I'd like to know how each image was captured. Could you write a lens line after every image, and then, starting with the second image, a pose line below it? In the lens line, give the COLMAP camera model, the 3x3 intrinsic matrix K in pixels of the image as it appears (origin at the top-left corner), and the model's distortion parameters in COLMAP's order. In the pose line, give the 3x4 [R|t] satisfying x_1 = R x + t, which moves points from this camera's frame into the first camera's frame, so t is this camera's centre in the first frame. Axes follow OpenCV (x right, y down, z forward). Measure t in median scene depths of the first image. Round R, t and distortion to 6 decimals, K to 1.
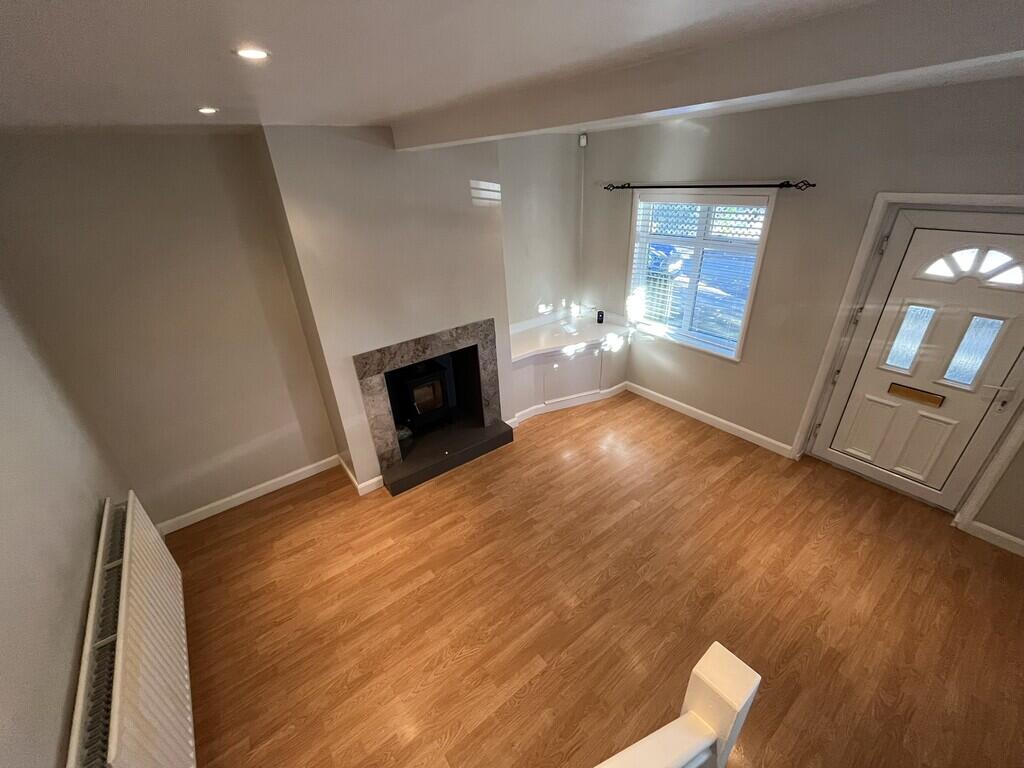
lens RADIAL K [[414.8, 0, 514.9], [0, 414.8, 384.1], [0, 0, 1]] dist [0.001732, 0.000149]
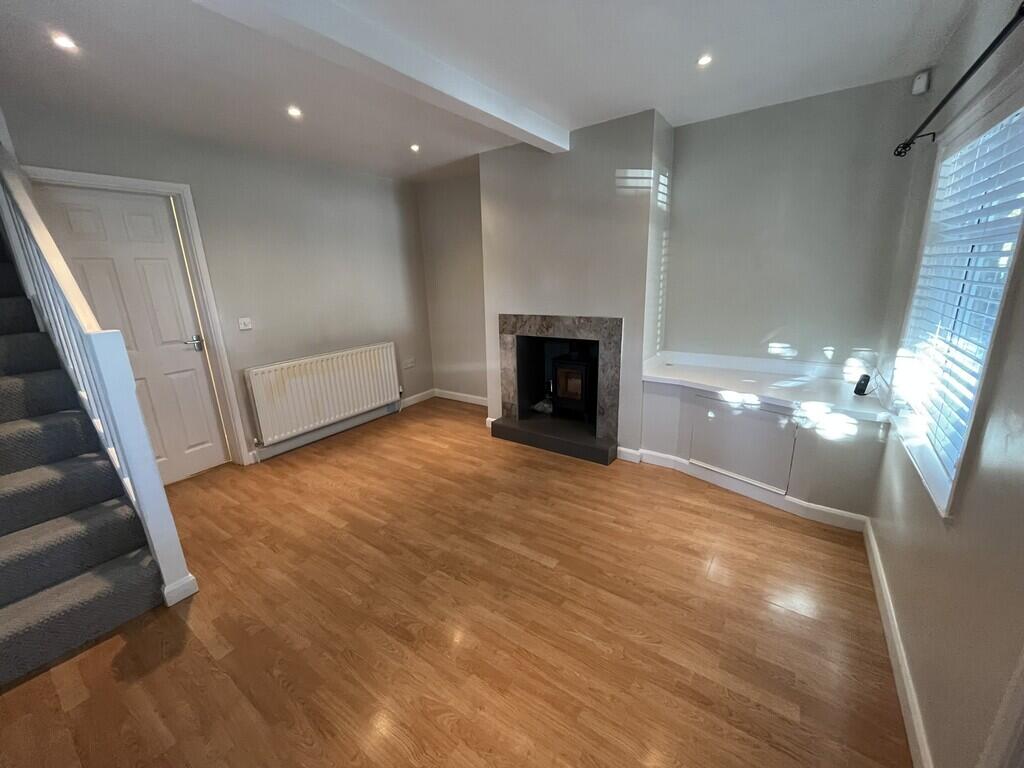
lens RADIAL K [[414.8, 0, 506.9], [0, 414.8, 383.0], [0, 0, 1]] dist [0.001732, 0.000149]
pose [[0.297731, 0.279847, -0.912711, 0.809397], [-0.419393, 0.897210, 0.138286, -0.057247], [0.857593, 0.341613, 0.384493, 0.531816]]
